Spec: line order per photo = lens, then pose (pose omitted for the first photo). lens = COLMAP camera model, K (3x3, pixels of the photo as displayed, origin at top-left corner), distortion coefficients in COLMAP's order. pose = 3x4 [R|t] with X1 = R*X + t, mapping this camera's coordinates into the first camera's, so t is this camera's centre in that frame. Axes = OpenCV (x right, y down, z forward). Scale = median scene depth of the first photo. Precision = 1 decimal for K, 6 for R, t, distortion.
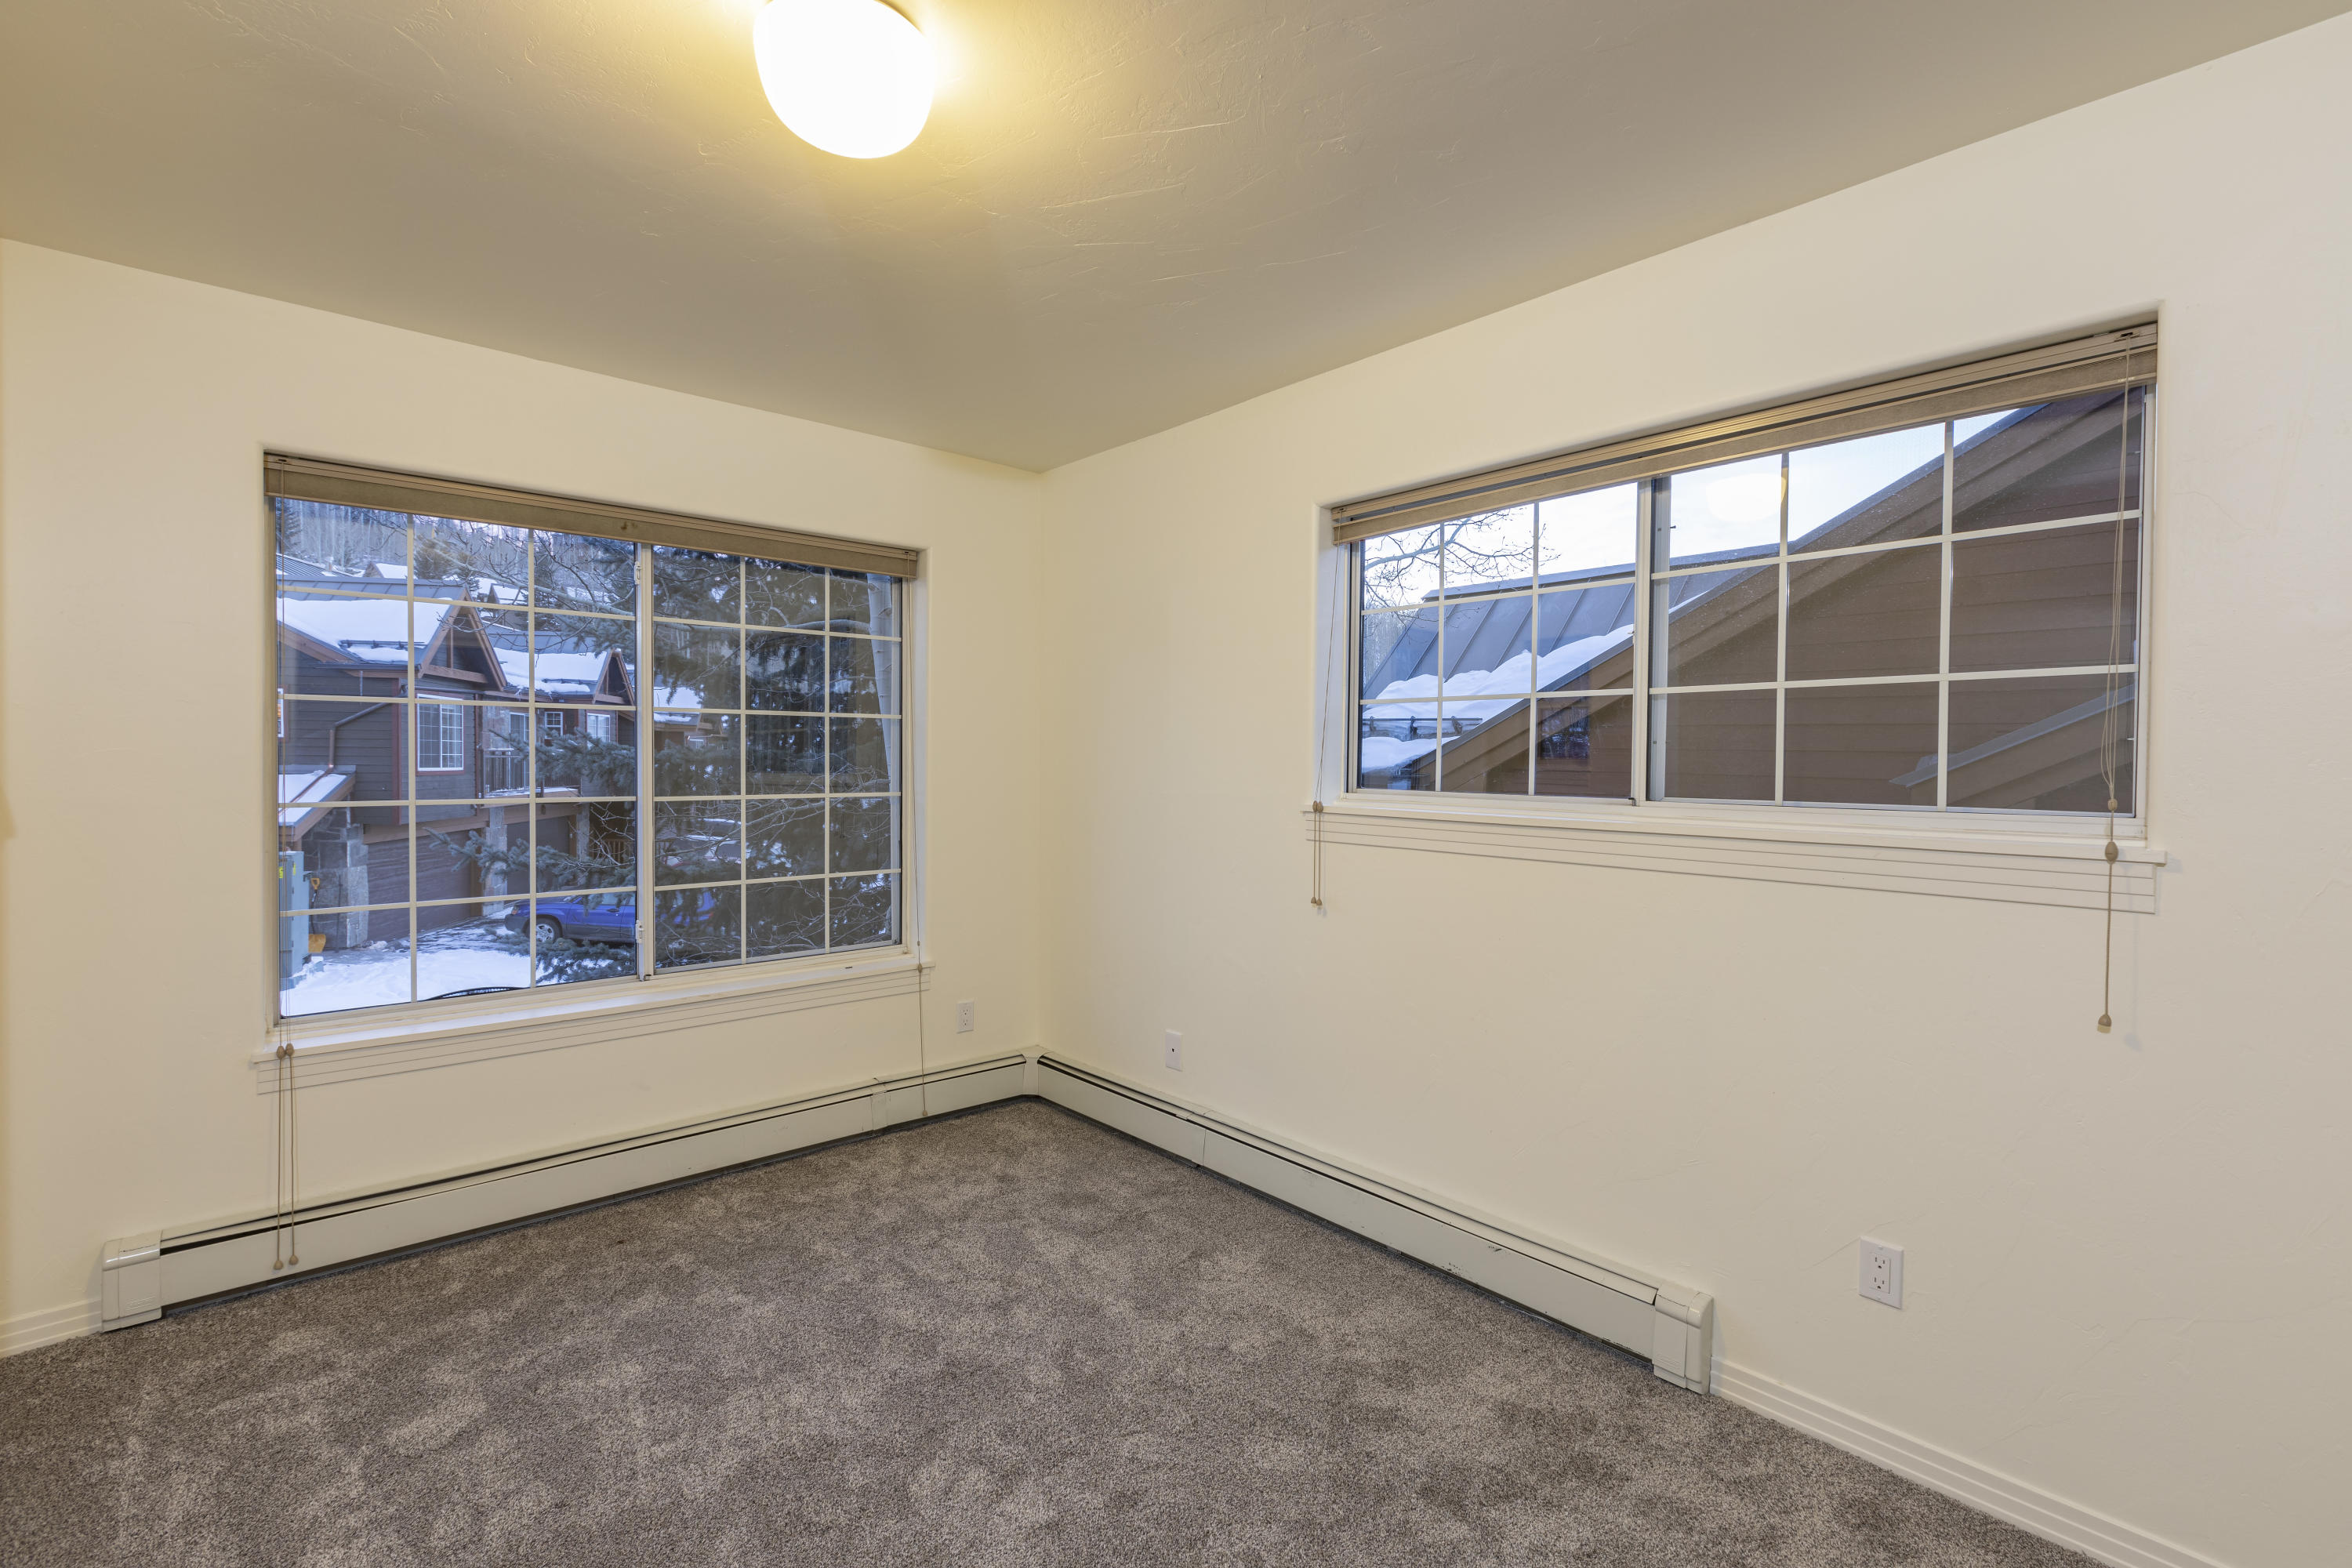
lens RADIAL K [[1048.3, 0, 1184.8], [0, 1048.3, 760.0], [0, 0, 1]] dist [0.003737, 0.000474]
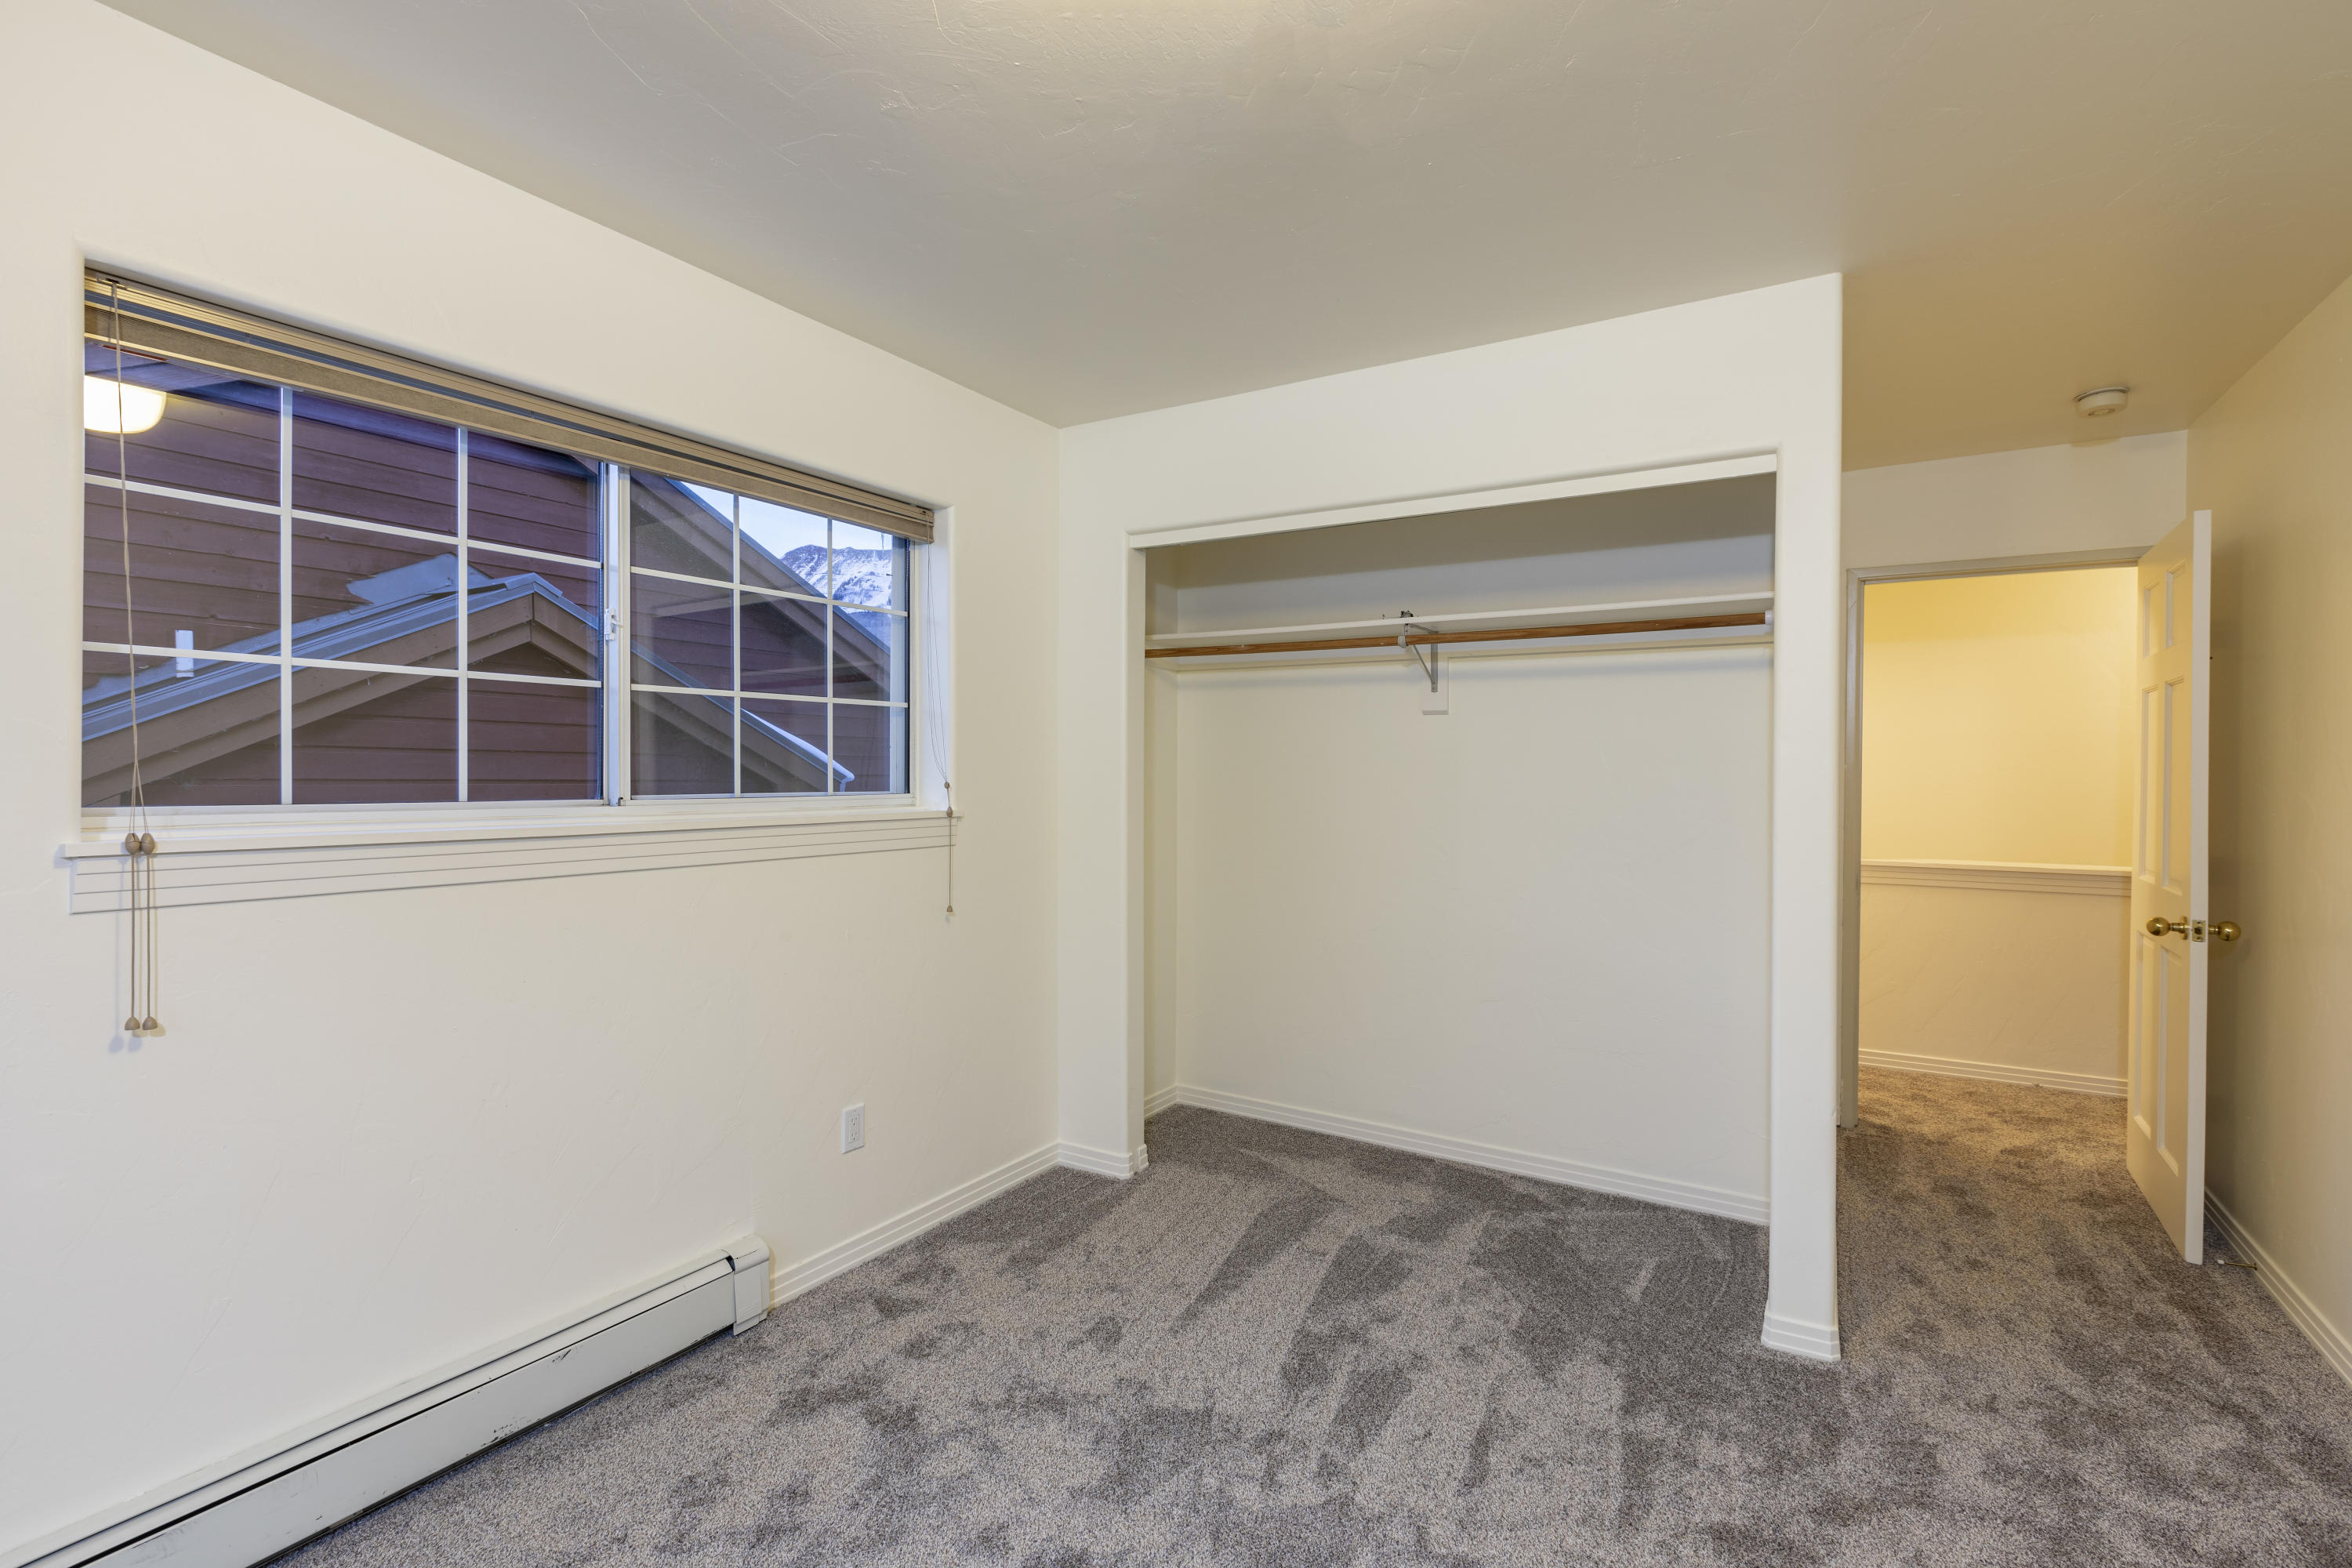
lens RADIAL K [[1048.3, 0, 1184.8], [0, 1048.3, 760.0], [0, 0, 1]] dist [0.003737, 0.000474]
pose [[-0.285669, -0.003954, 0.958320, -0.636935], [-0.012789, 0.999918, 0.000313, -0.004476], [-0.958243, -0.012167, -0.285696, 0.790936]]
